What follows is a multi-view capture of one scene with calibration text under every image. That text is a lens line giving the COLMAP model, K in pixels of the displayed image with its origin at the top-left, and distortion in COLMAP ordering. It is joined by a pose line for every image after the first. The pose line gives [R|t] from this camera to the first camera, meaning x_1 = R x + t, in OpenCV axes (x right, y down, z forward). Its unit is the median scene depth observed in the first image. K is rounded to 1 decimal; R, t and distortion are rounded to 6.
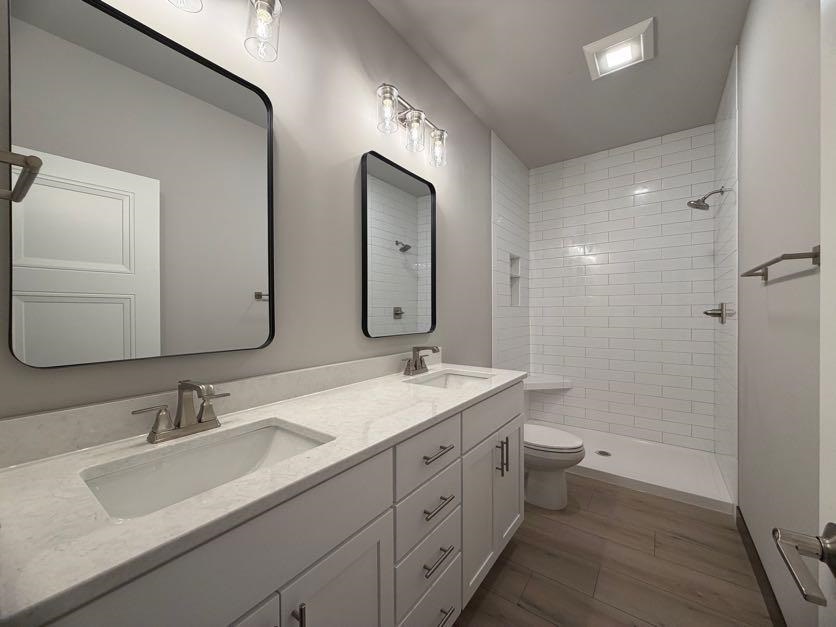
lens RADIAL K [[333.8, 0, 418.0], [0, 333.8, 313.5], [0, 0, 1]] dist [0.014181, 0.000011]
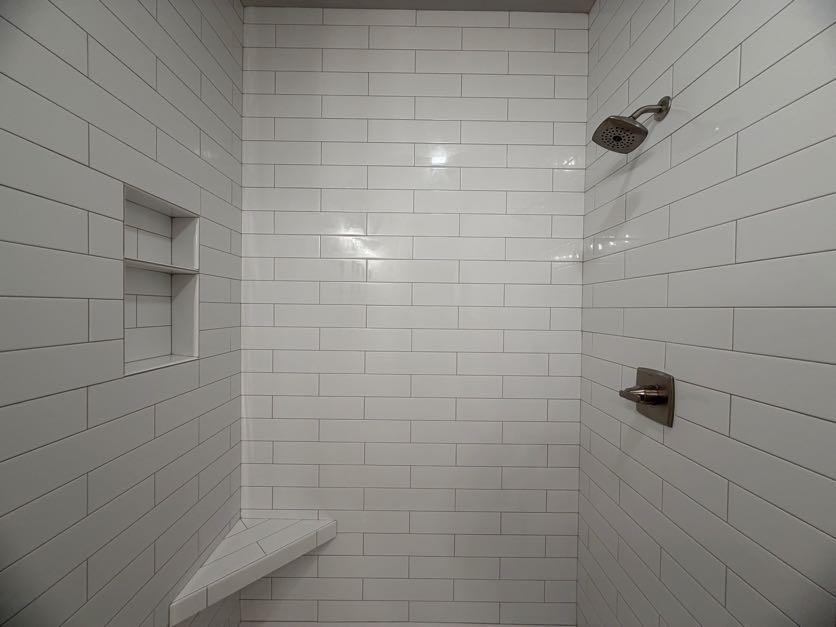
lens RADIAL K [[330.9, 0, 413.5], [0, 330.9, 313.8], [0, 0, 1]] dist [-0.001068, -0.000091]
pose [[0.805504, 0.007467, 0.592543, 0.268254], [-0.015161, 0.999853, 0.008010, -0.069694], [-0.592396, -0.015436, 0.805499, 0.564653]]
